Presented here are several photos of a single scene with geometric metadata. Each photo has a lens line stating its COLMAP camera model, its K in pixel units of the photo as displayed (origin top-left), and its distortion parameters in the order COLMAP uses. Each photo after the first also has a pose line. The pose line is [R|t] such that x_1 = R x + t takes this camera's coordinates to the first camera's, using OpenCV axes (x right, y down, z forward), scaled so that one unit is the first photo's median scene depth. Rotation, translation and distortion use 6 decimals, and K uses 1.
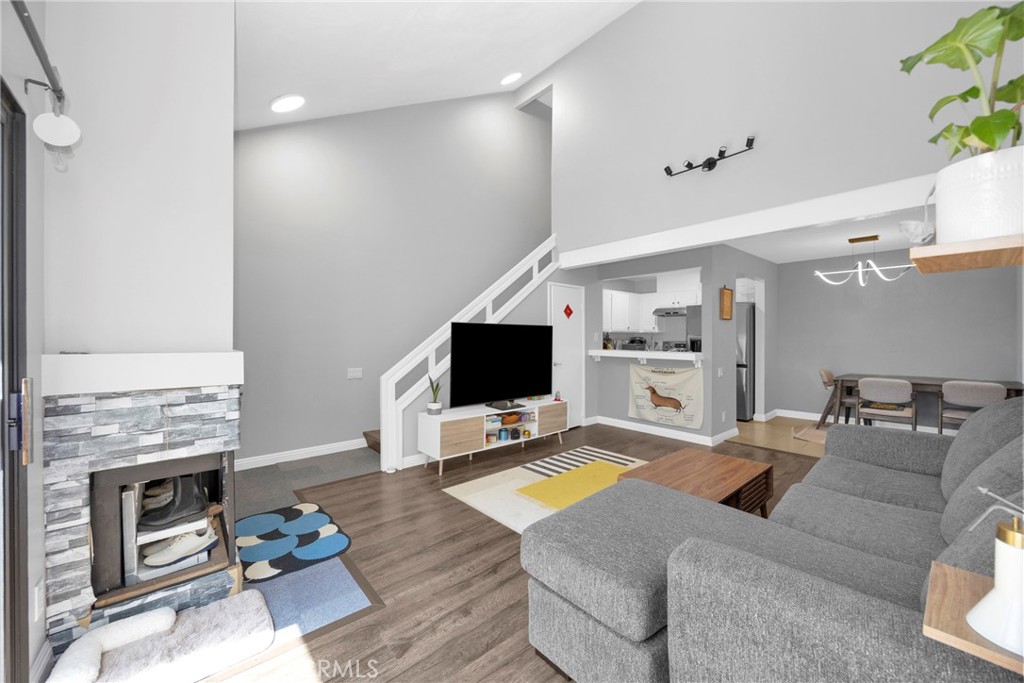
lens RADIAL K [[395.7, 0, 507.7], [0, 395.7, 340.1], [0, 0, 1]] dist [0.001868, -0.000009]
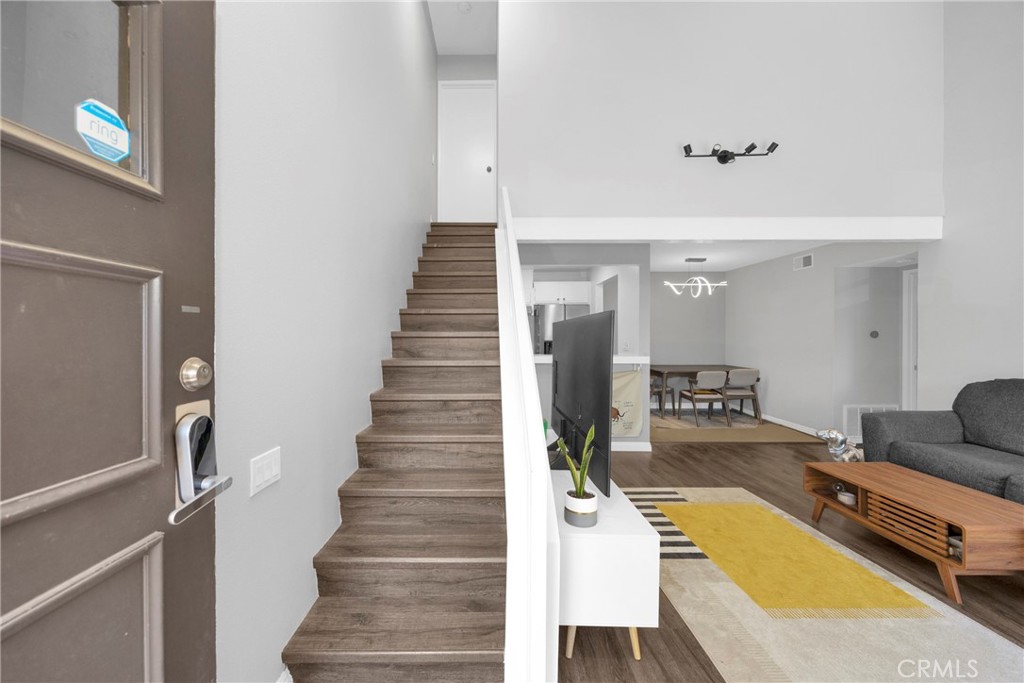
lens RADIAL K [[395.7, 0, 509.4], [0, 395.7, 339.7], [0, 0, 1]] dist [0.001868, -0.000009]
pose [[0.666014, -0.009855, 0.745874, -0.349635], [0.017014, 0.999853, -0.001982, -0.007290], [-0.745745, 0.014010, 0.666084, 0.482250]]
